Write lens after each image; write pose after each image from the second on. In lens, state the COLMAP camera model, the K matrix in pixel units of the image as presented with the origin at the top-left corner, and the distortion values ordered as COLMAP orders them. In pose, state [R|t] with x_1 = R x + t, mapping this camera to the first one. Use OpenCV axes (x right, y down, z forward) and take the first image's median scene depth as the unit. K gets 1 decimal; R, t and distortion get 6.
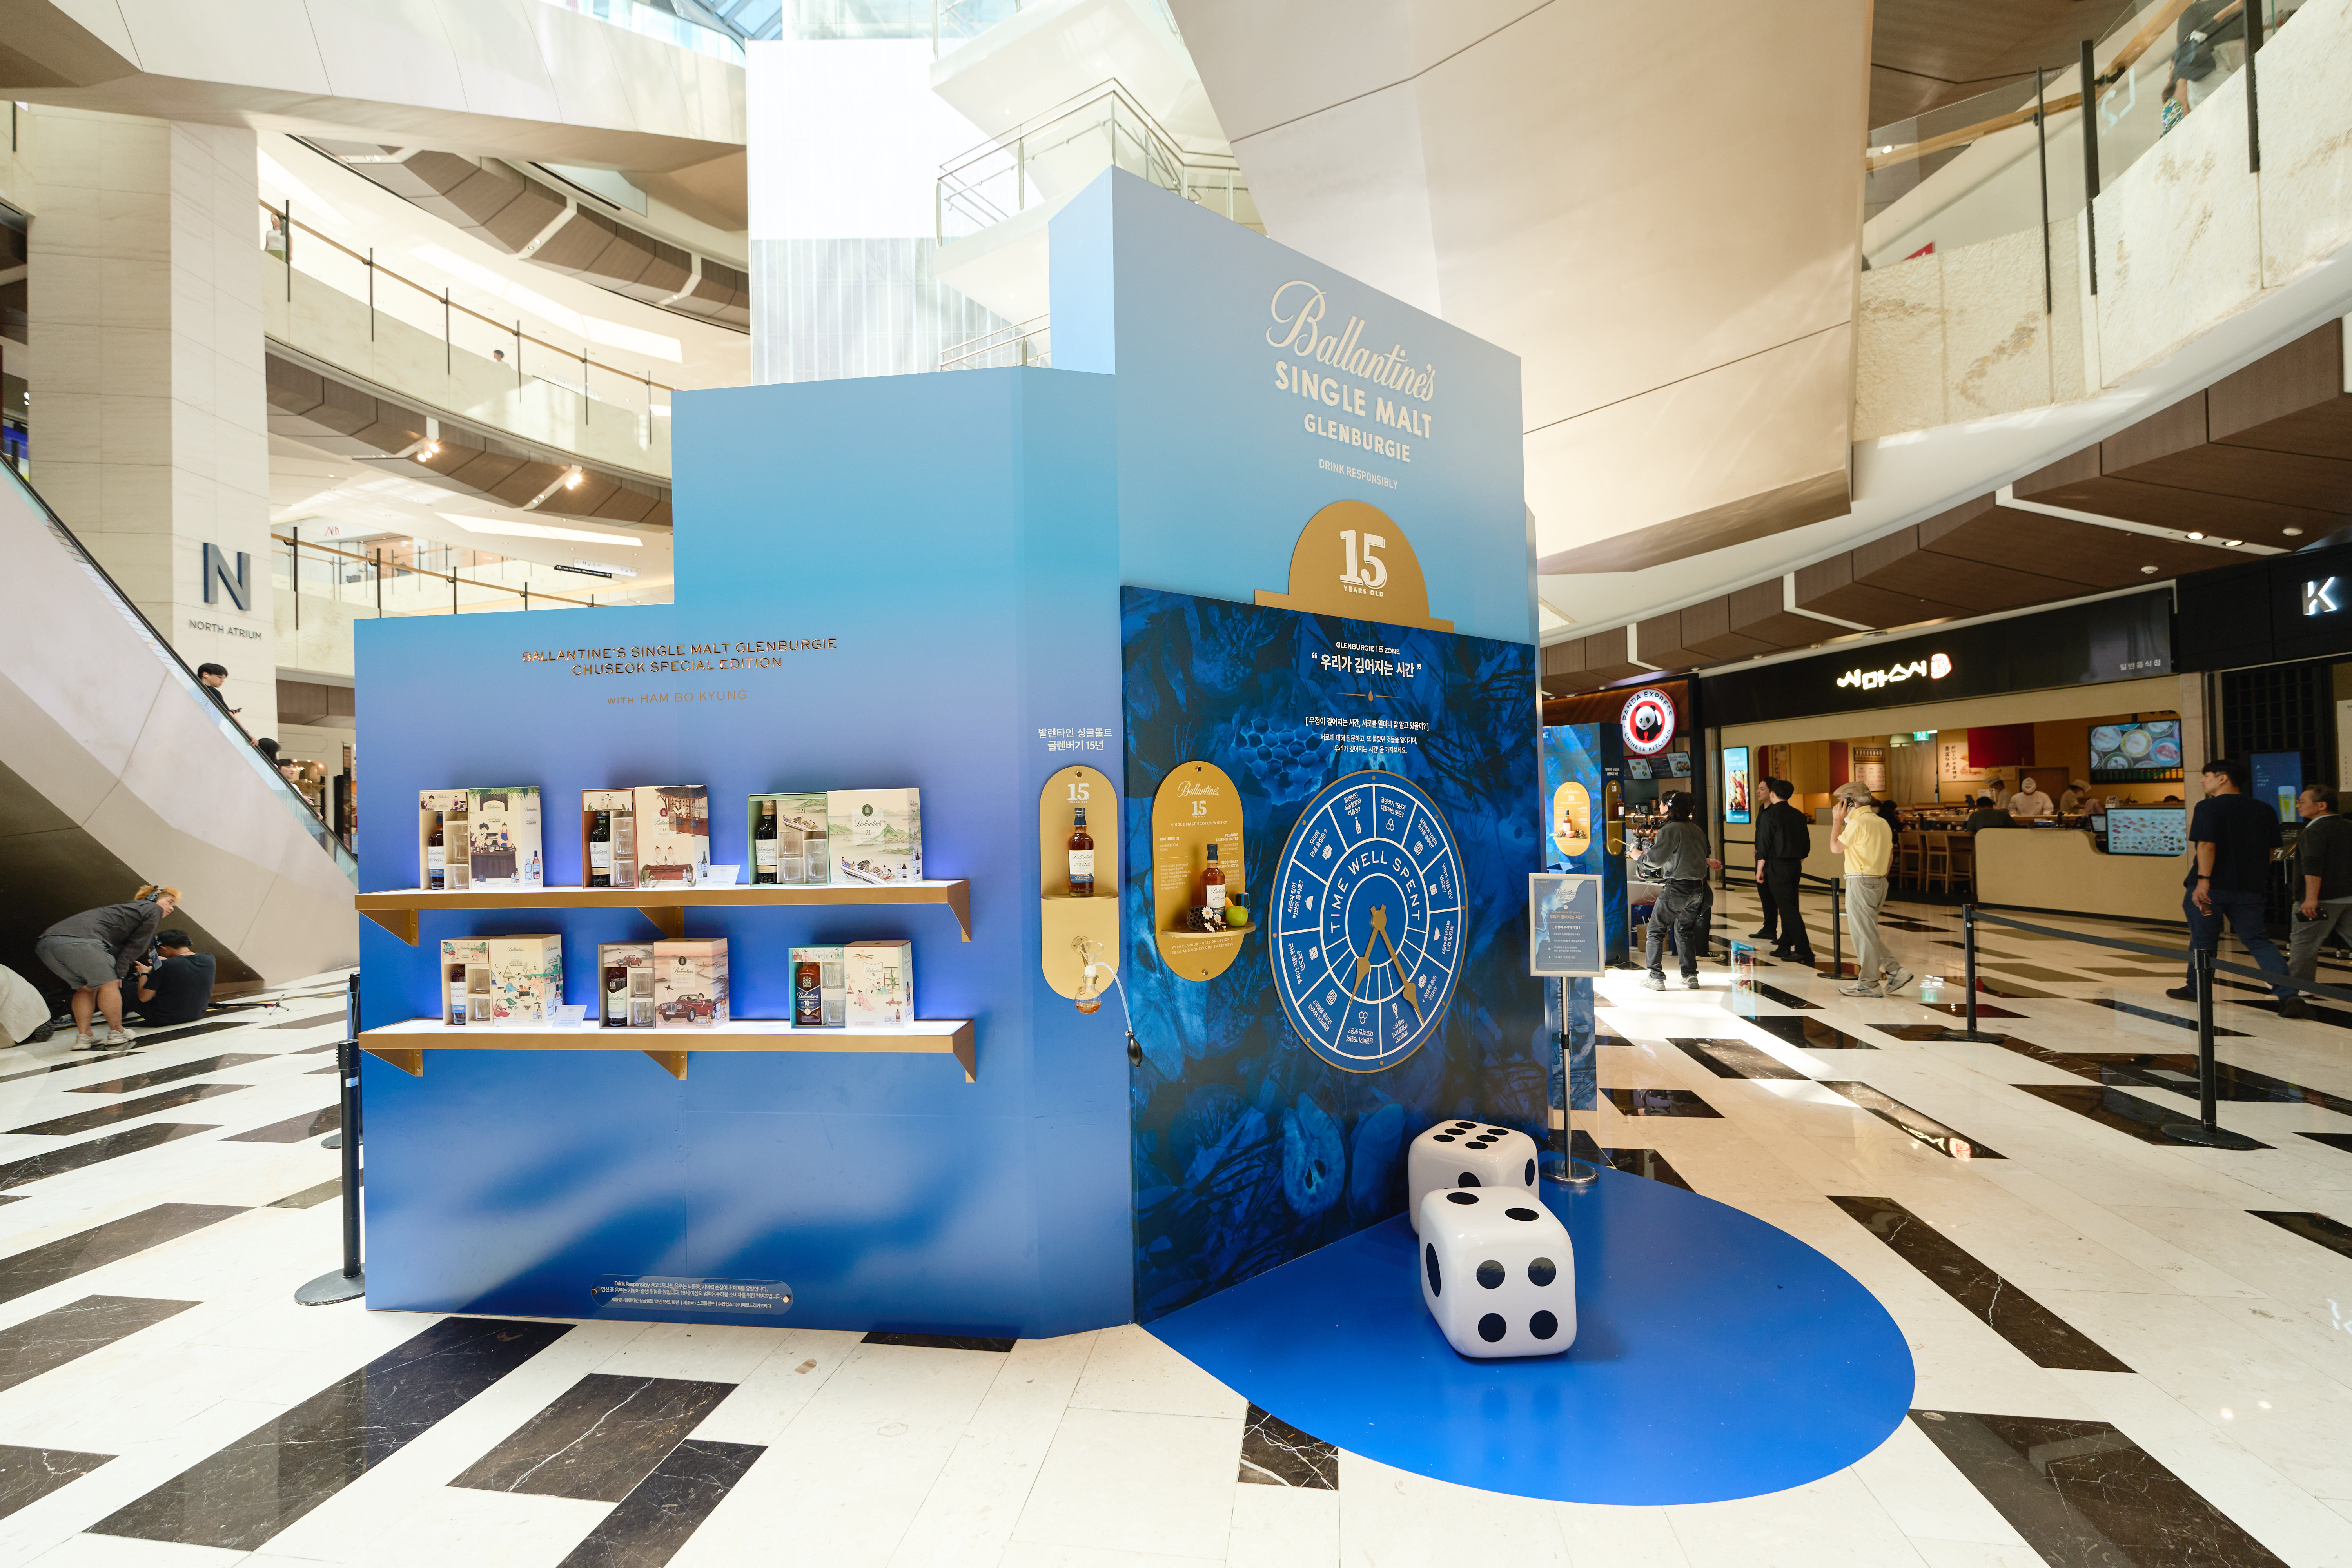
lens RADIAL K [[987.7, 0, 1176.0], [0, 987.7, 784.0], [0, 0, 1]] dist [-0.000582, 0.000030]
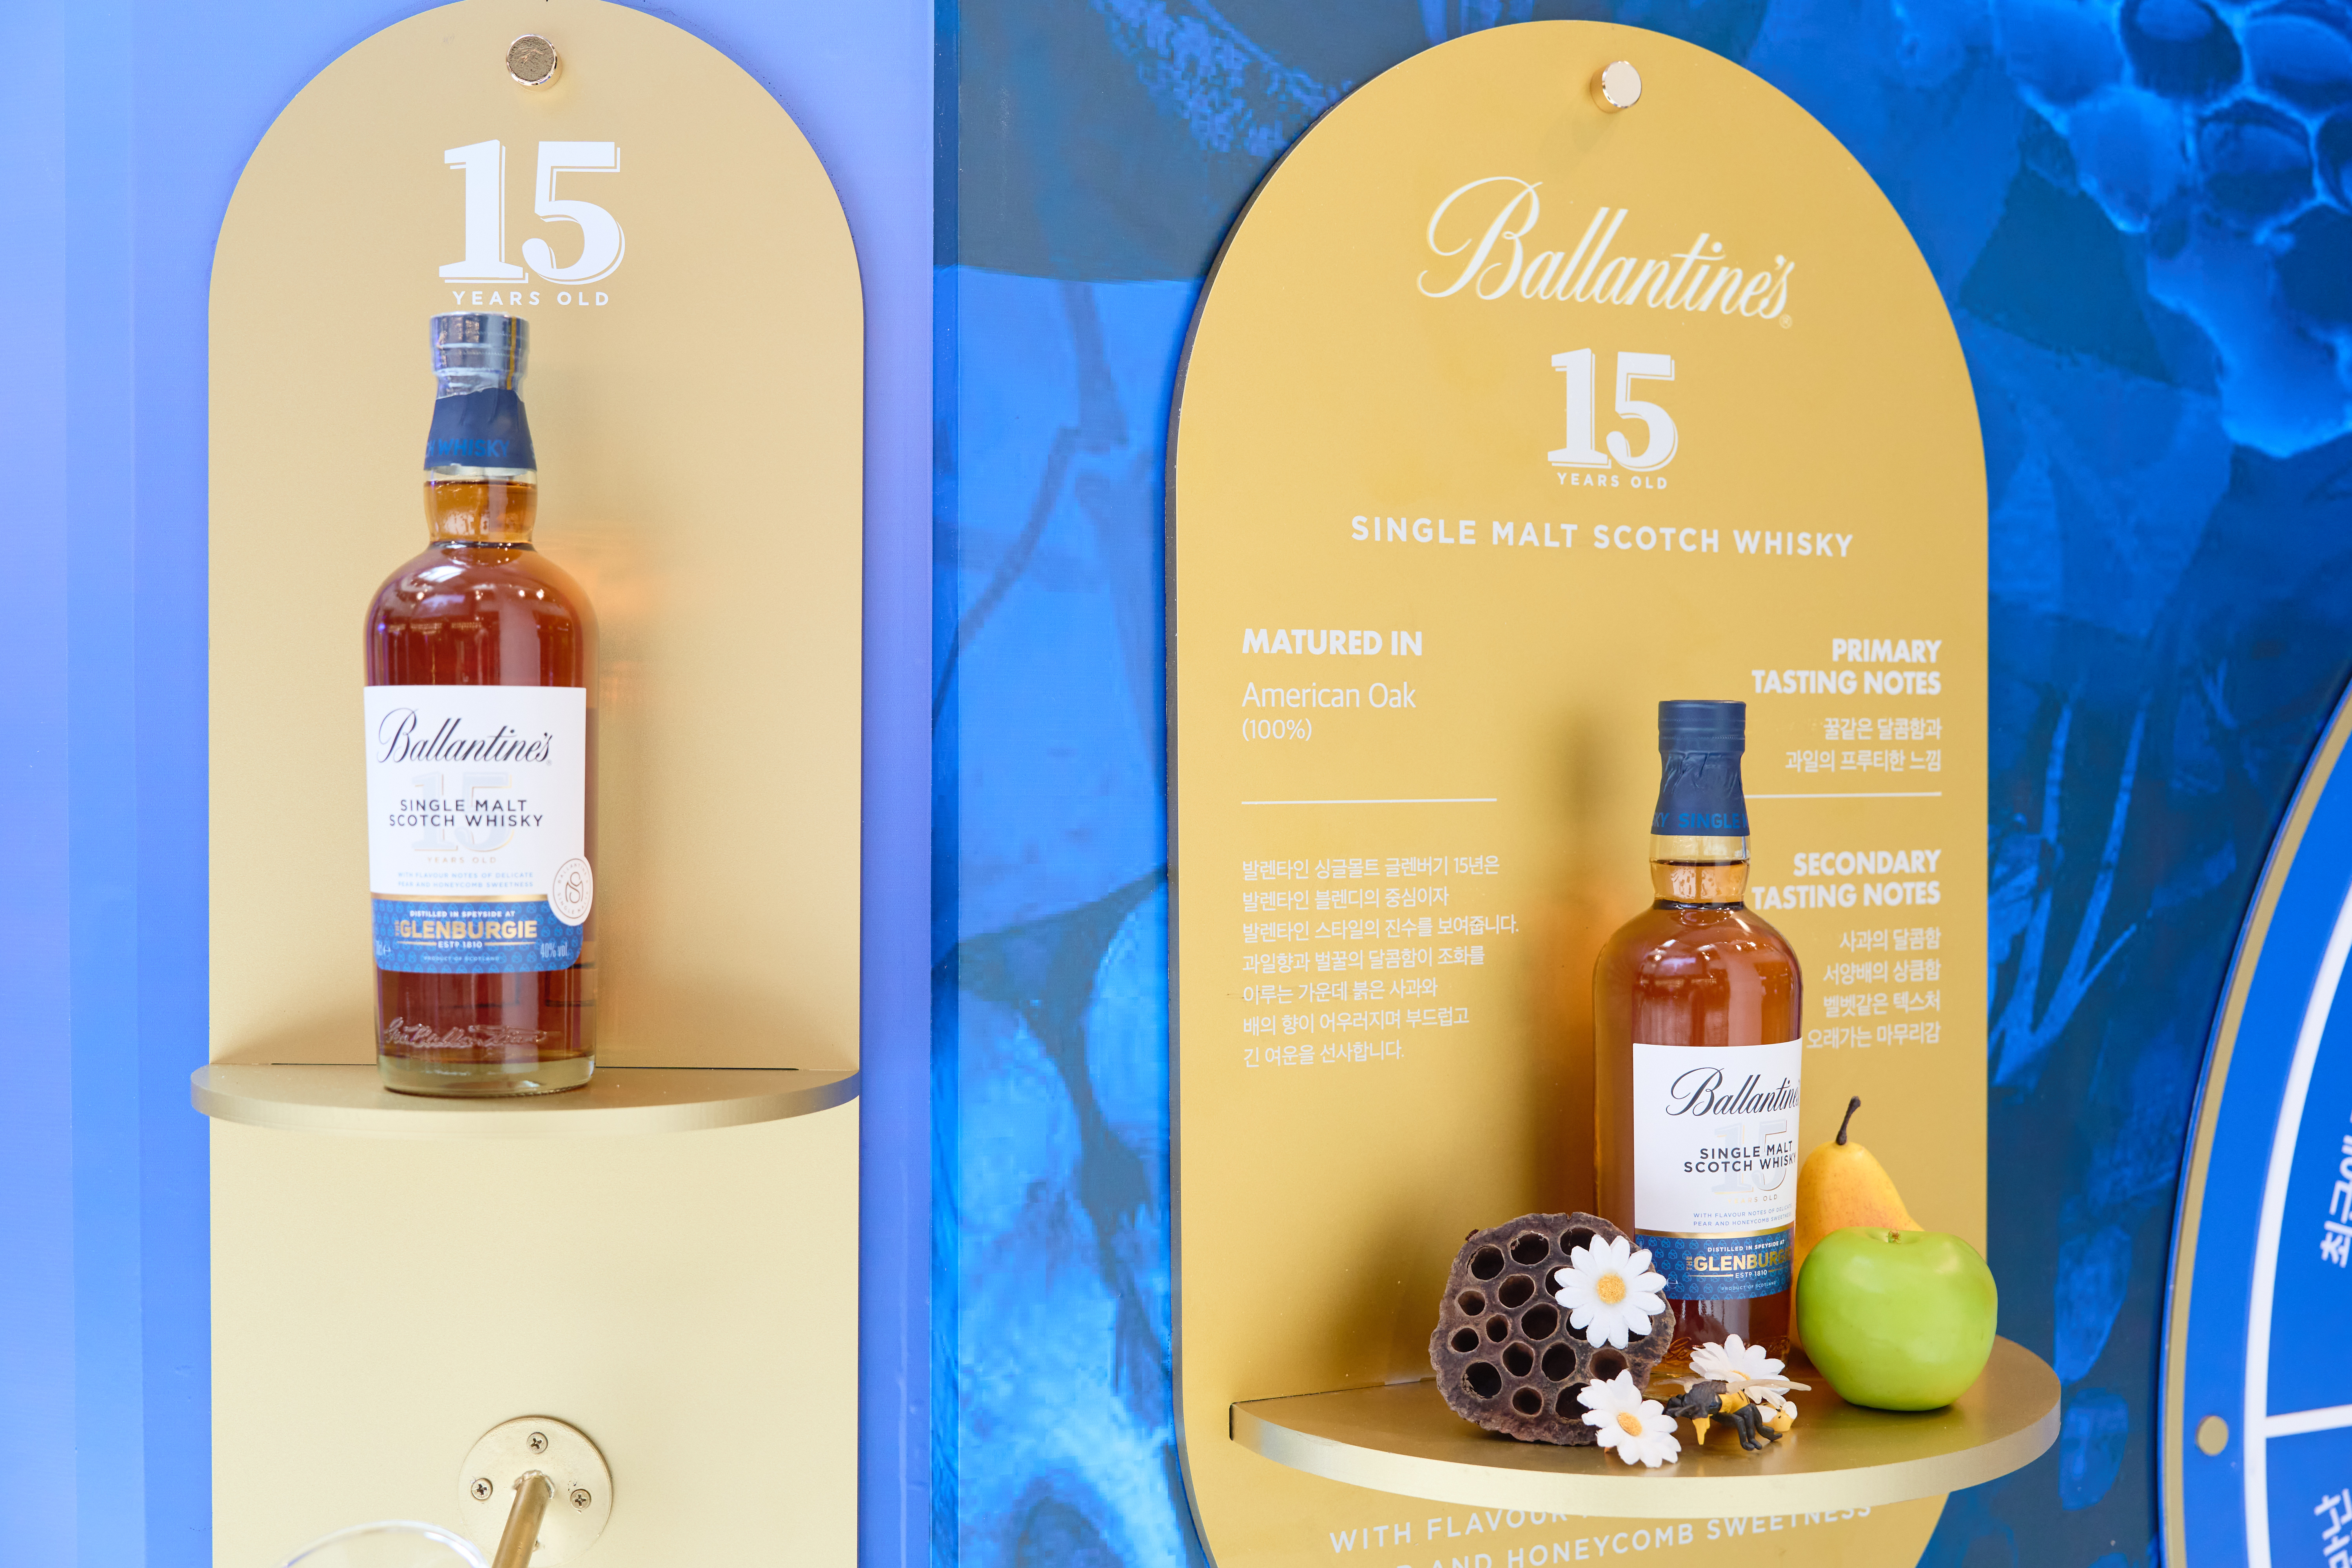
lens RADIAL K [[2713.8, 0, 1176.0], [0, 2713.8, 784.0], [0, 0, 1]] dist [0.003445, 0.006152]
pose [[0.970073, 0.030230, -0.240922, 0.054457], [-0.022056, 0.999088, 0.036553, 0.060505], [0.241808, -0.030145, 0.969856, 0.670159]]
